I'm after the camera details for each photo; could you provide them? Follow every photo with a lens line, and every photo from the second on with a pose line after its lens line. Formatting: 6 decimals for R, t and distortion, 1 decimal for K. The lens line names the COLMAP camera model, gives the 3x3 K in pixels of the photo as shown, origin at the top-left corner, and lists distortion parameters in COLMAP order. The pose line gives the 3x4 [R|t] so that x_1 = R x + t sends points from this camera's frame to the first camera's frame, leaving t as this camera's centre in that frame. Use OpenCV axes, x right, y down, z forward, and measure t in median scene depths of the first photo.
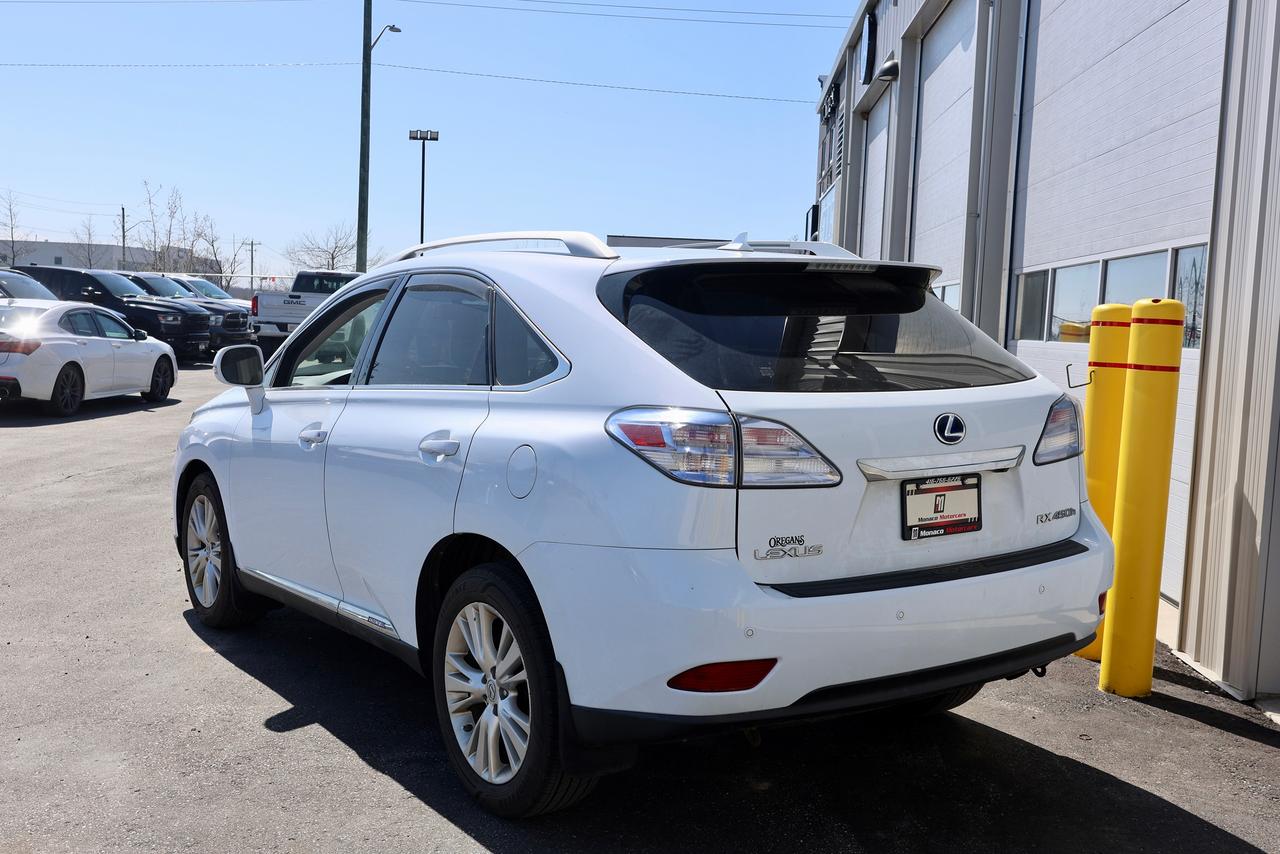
lens RADIAL K [[1300.5, 0, 640.0], [0, 1300.5, 427.0], [0, 0, 1]] dist [0.012684, 0.006536]
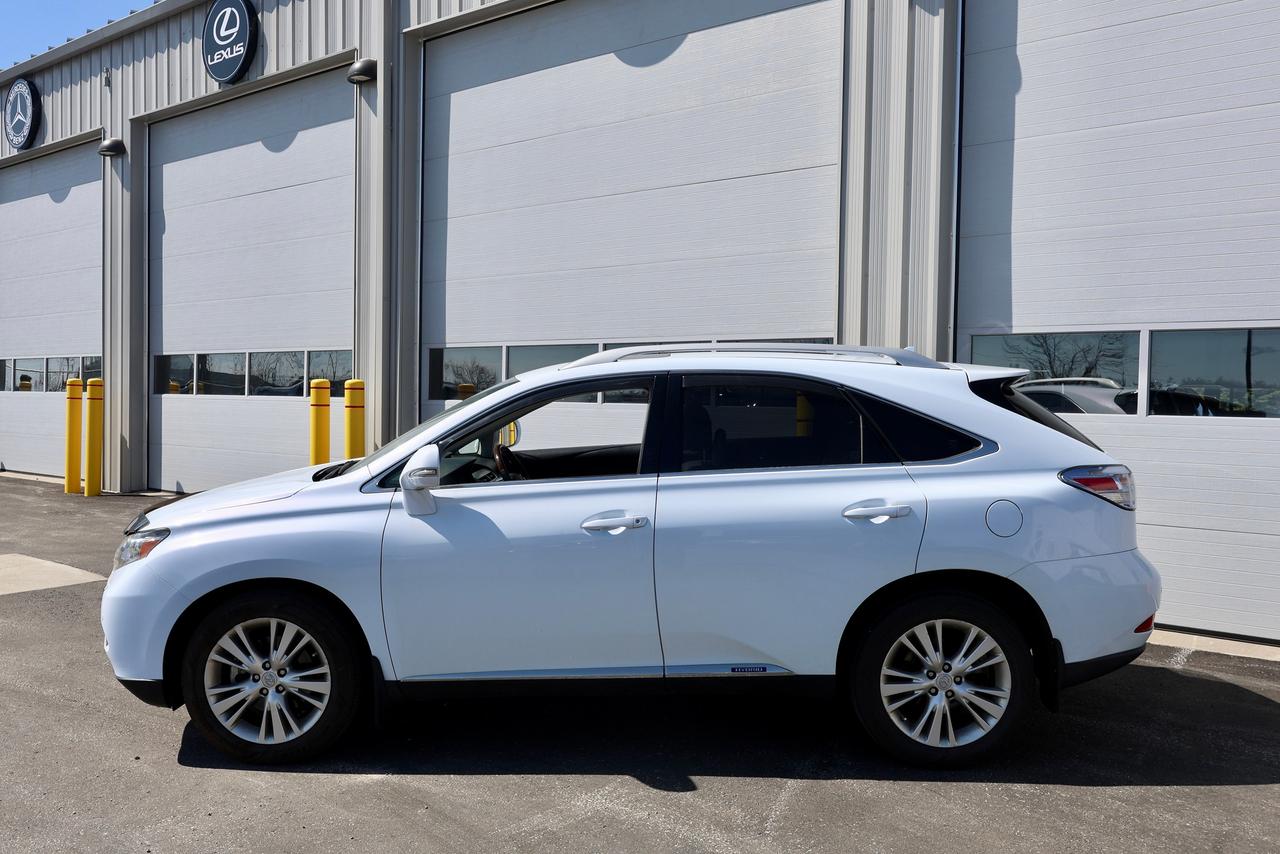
lens RADIAL K [[1118.5, 0, 640.0], [0, 1118.5, 427.0], [0, 0, 1]] dist [0.000235, -0.000585]
pose [[0.599568, -0.056711, 0.798312, -1.412855], [0.077594, 0.996906, 0.012542, -0.122675], [-0.796554, 0.054424, 0.602113, 0.596603]]
